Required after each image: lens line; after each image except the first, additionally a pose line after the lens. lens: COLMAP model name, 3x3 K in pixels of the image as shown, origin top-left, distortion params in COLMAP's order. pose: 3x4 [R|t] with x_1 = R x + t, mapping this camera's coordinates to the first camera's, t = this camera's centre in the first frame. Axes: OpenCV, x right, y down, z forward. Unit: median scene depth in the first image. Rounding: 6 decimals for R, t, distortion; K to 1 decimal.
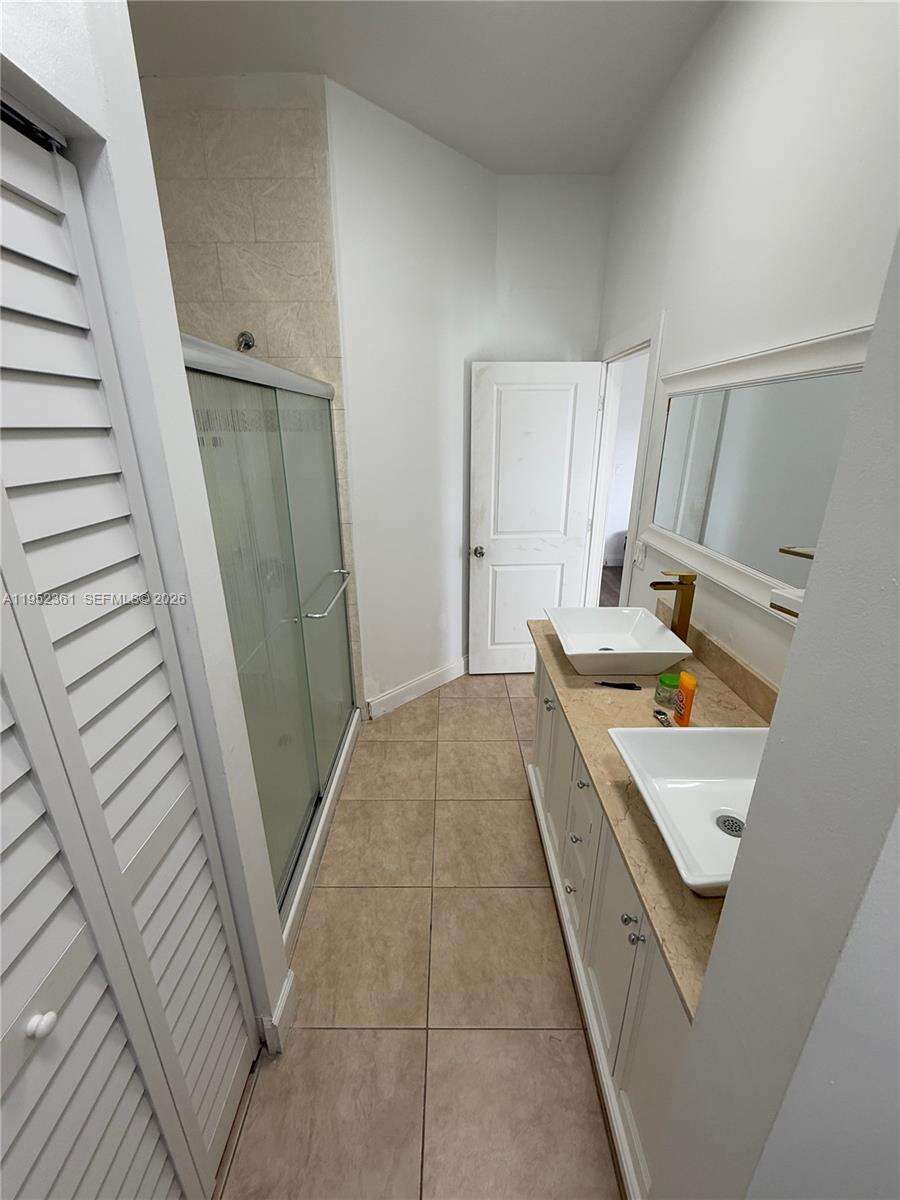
lens RADIAL K [[475.7, 0, 450.6], [0, 475.7, 596.2], [0, 0, 1]] dist [-0.001921, 0.000488]
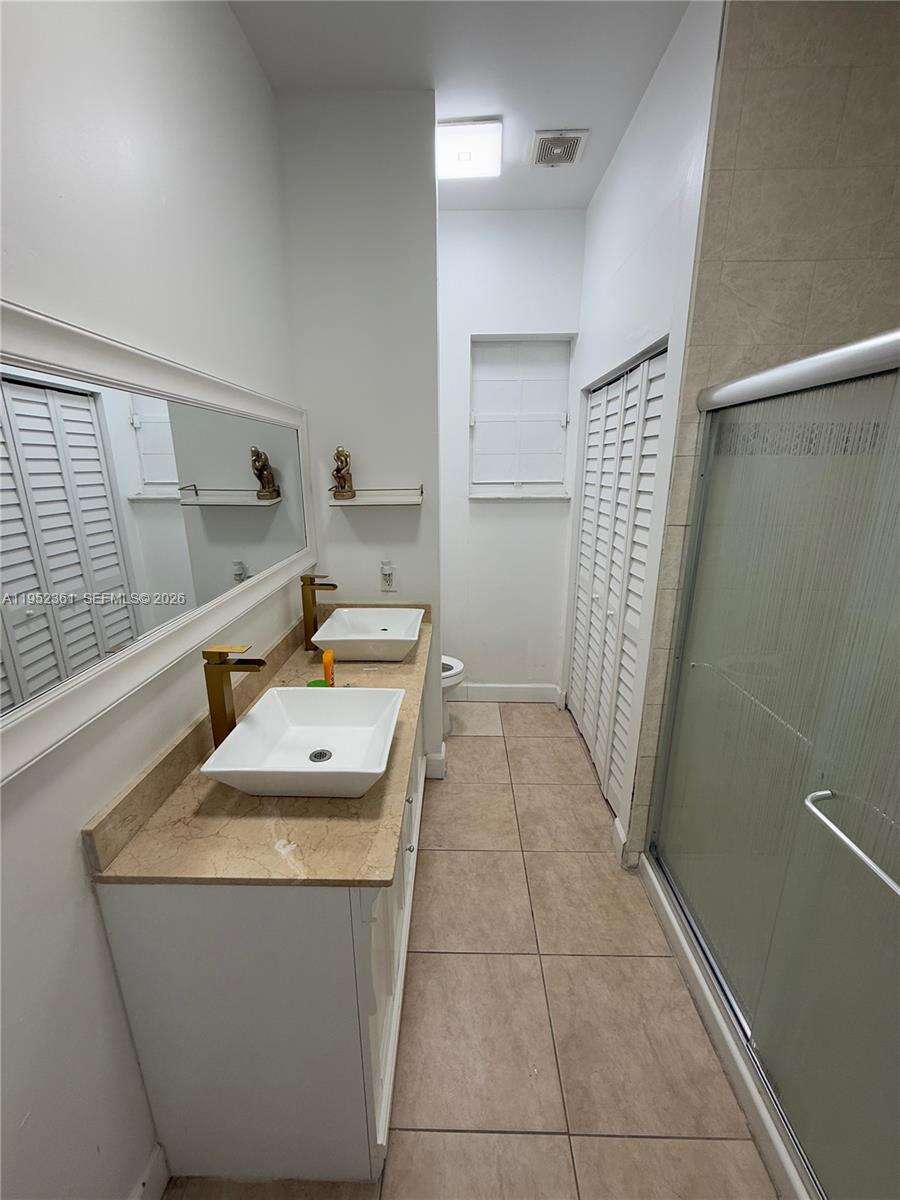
lens RADIAL K [[475.7, 0, 450.3], [0, 475.7, 598.4], [0, 0, 1]] dist [-0.001921, 0.000488]
pose [[-0.999713, 0.000247, 0.023973, 0.115154], [0.013894, 0.820884, 0.570925, -0.487349], [-0.019538, 0.571094, -0.820652, 1.457126]]
